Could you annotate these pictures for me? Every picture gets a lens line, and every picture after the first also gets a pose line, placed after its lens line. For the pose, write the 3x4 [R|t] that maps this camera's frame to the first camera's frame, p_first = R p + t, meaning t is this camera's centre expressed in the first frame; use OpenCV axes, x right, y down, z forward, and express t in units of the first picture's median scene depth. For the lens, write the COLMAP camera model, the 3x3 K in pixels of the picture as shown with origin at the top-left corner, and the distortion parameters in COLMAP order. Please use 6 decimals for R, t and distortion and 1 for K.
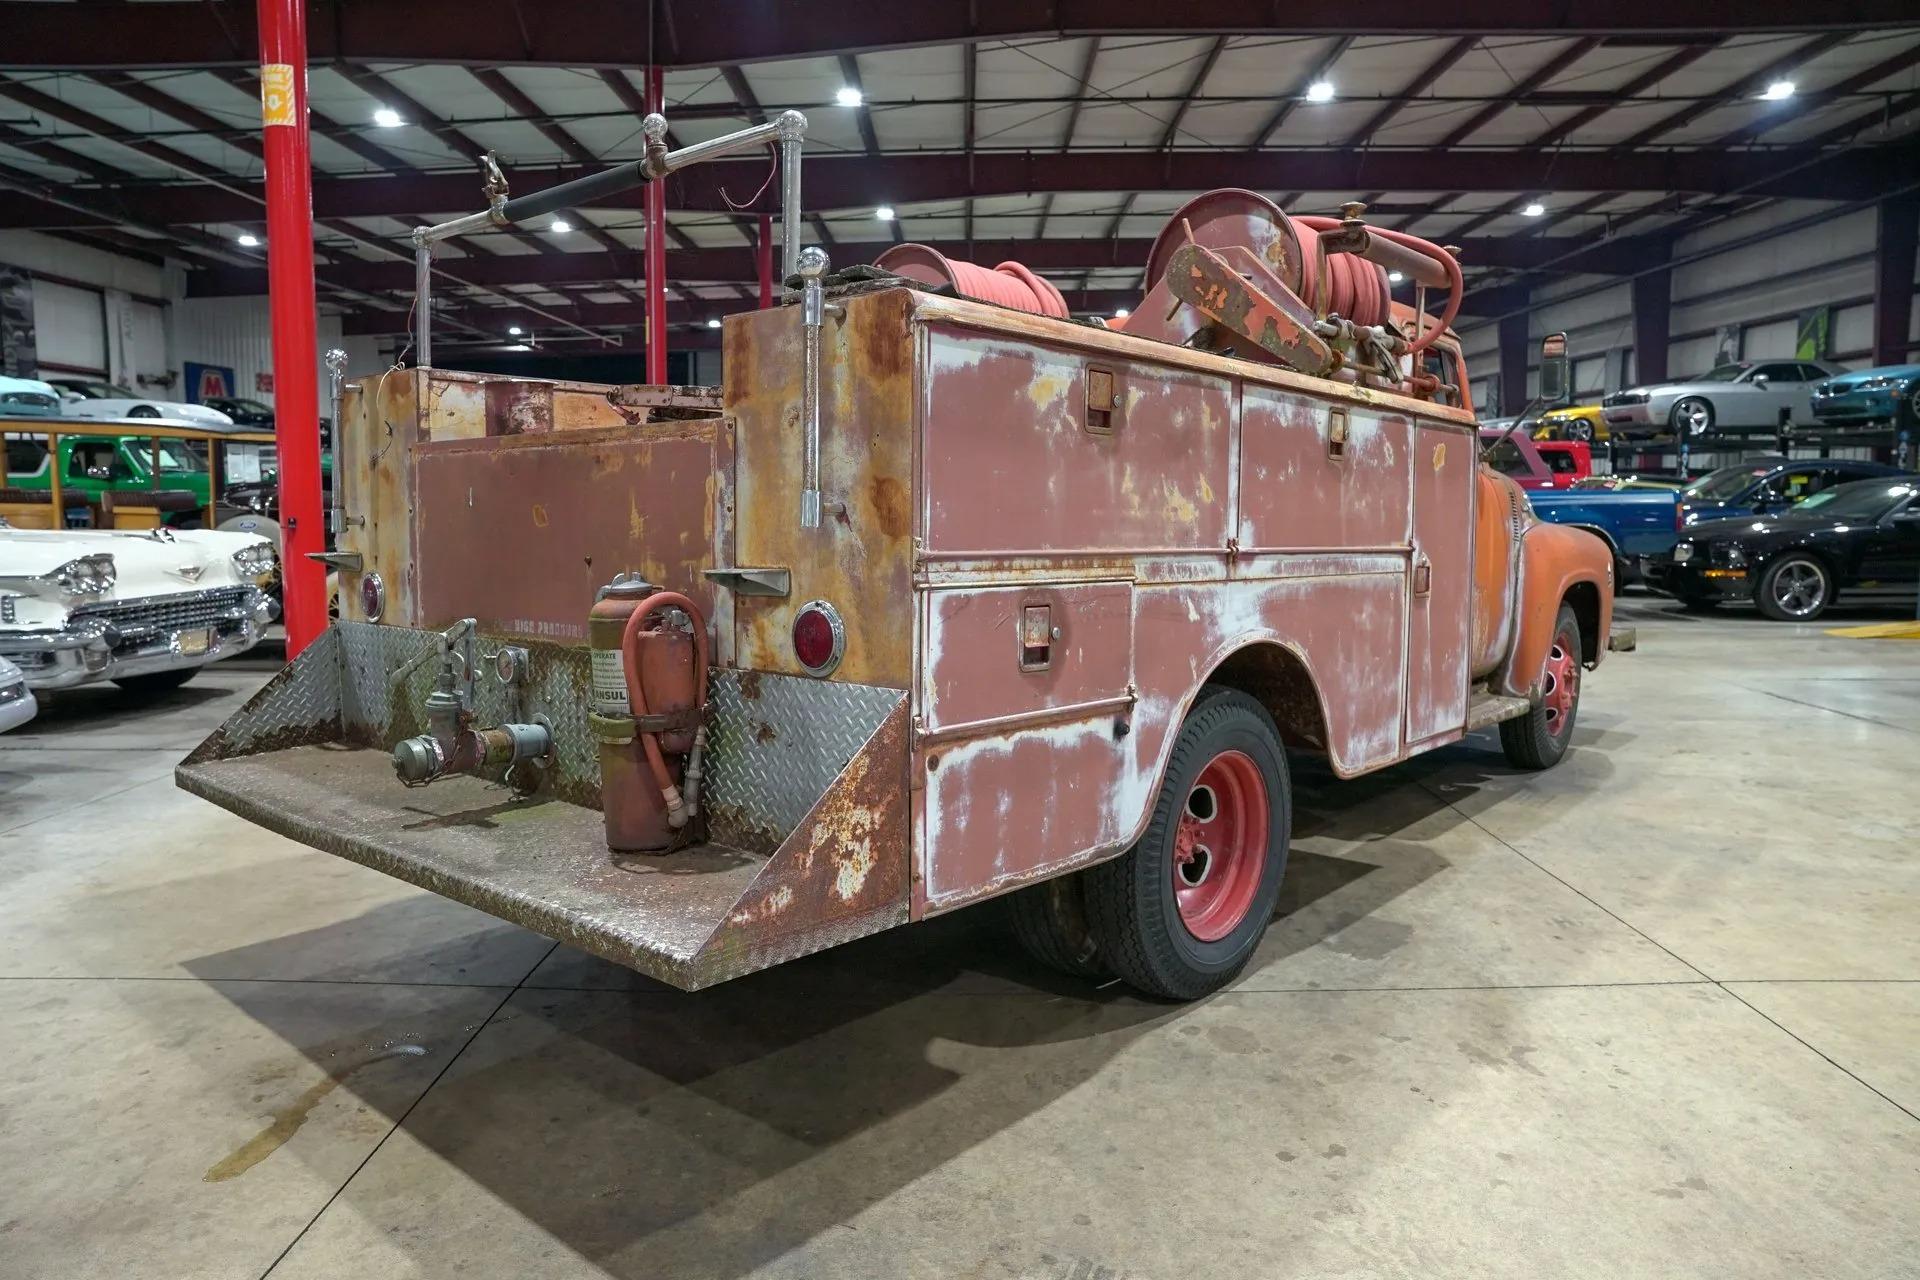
lens RADIAL K [[1314.5, 0, 964.3], [0, 1314.5, 642.6], [0, 0, 1]] dist [-0.136647, 0.105557]
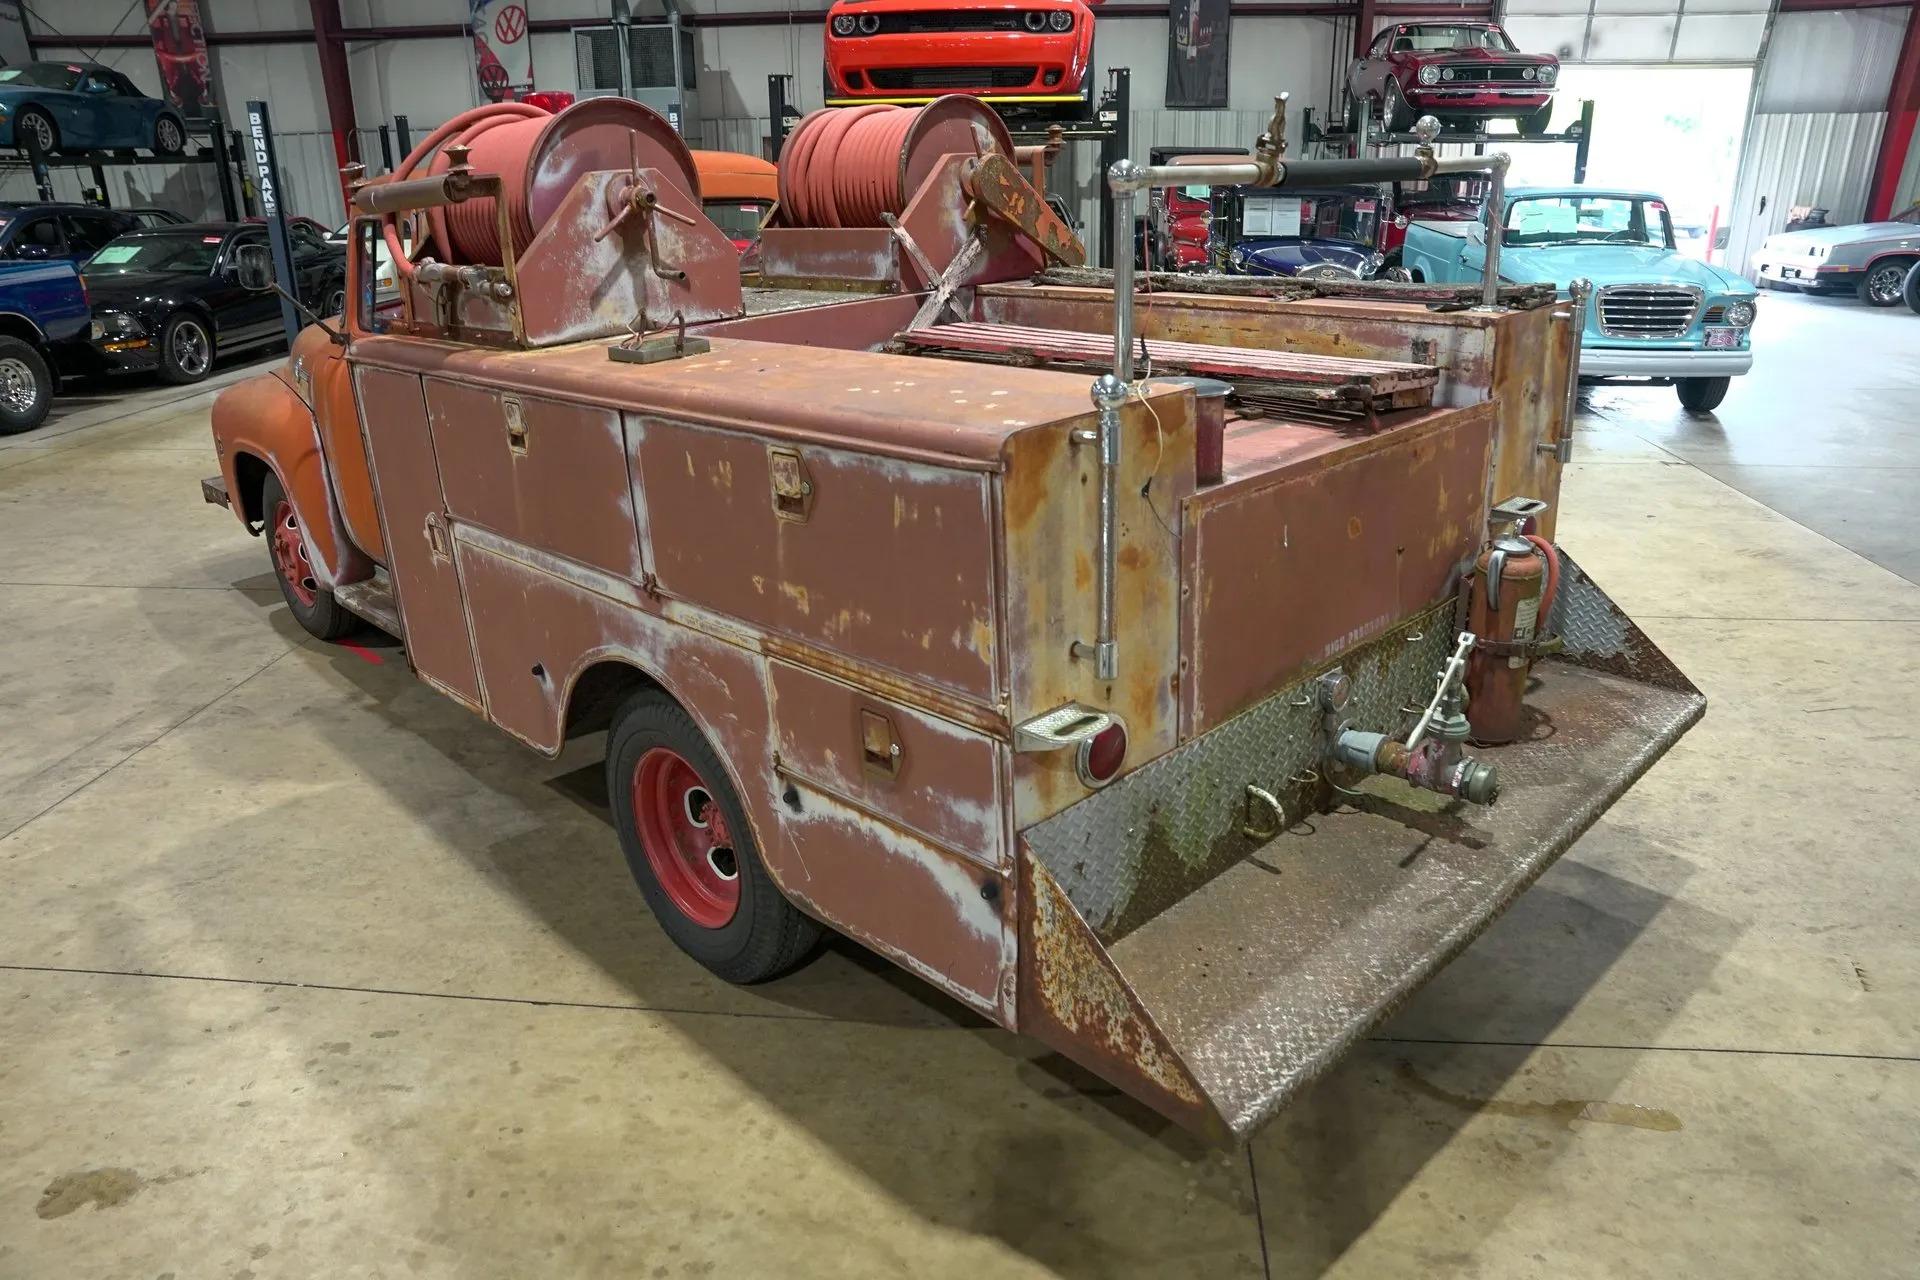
lens RADIAL K [[1314.5, 0, 964.6], [0, 1314.5, 643.1], [0, 0, 1]] dist [-0.136647, 0.105557]
pose [[0.086535, -0.358700, 0.929433, -1.193578], [0.130124, 0.929010, 0.346421, -0.363100], [-0.987714, 0.090964, 0.127067, 1.101968]]
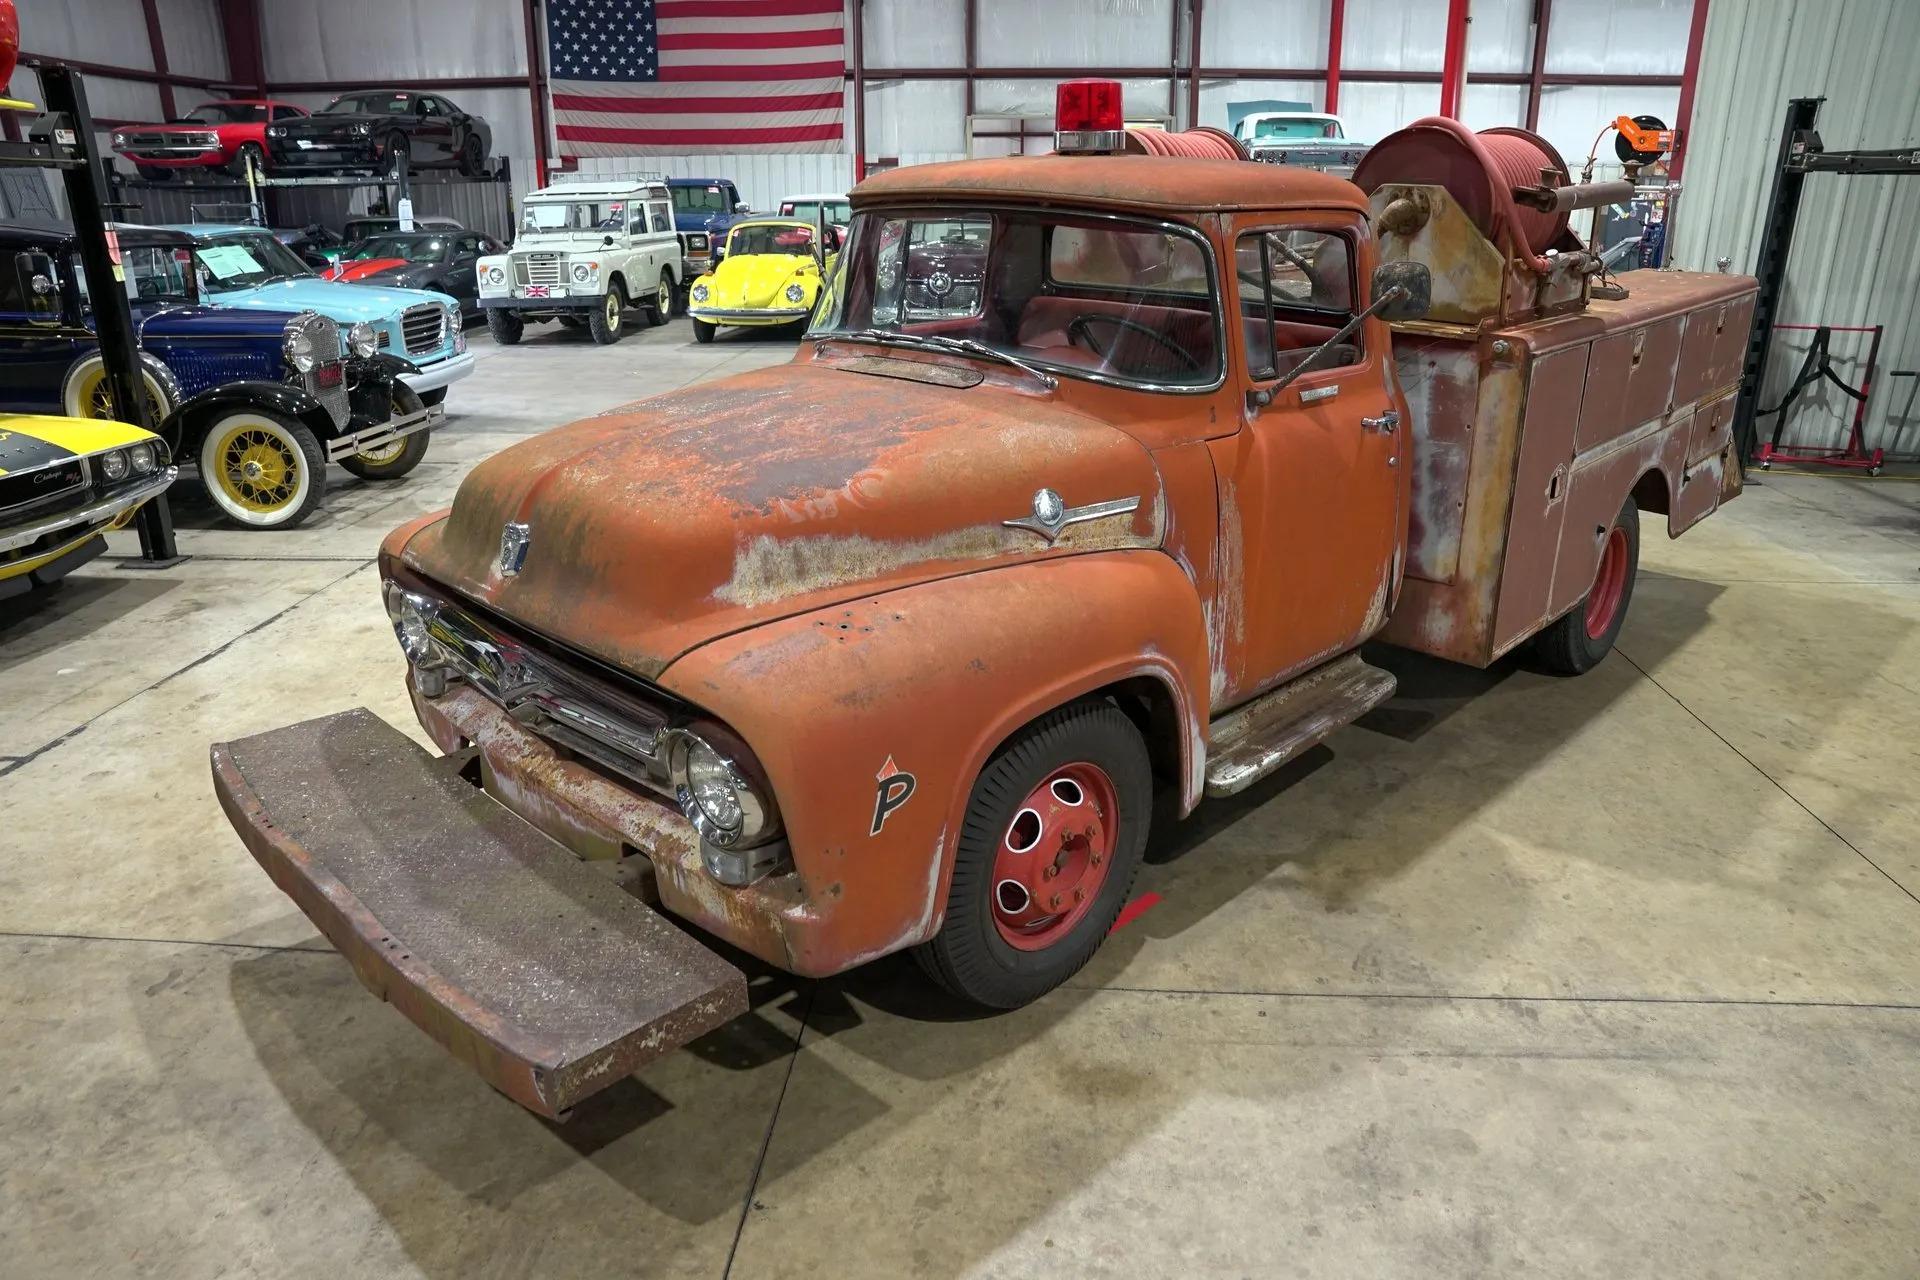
lens RADIAL K [[1314.5, 0, 966.0], [0, 1314.5, 643.1], [0, 0, 1]] dist [-0.136647, 0.105557]
pose [[-0.998093, -0.020663, 0.058169, 0.448626], [0.007323, 0.896024, 0.443945, -0.574984], [-0.061294, 0.443524, -0.894164, 3.074771]]
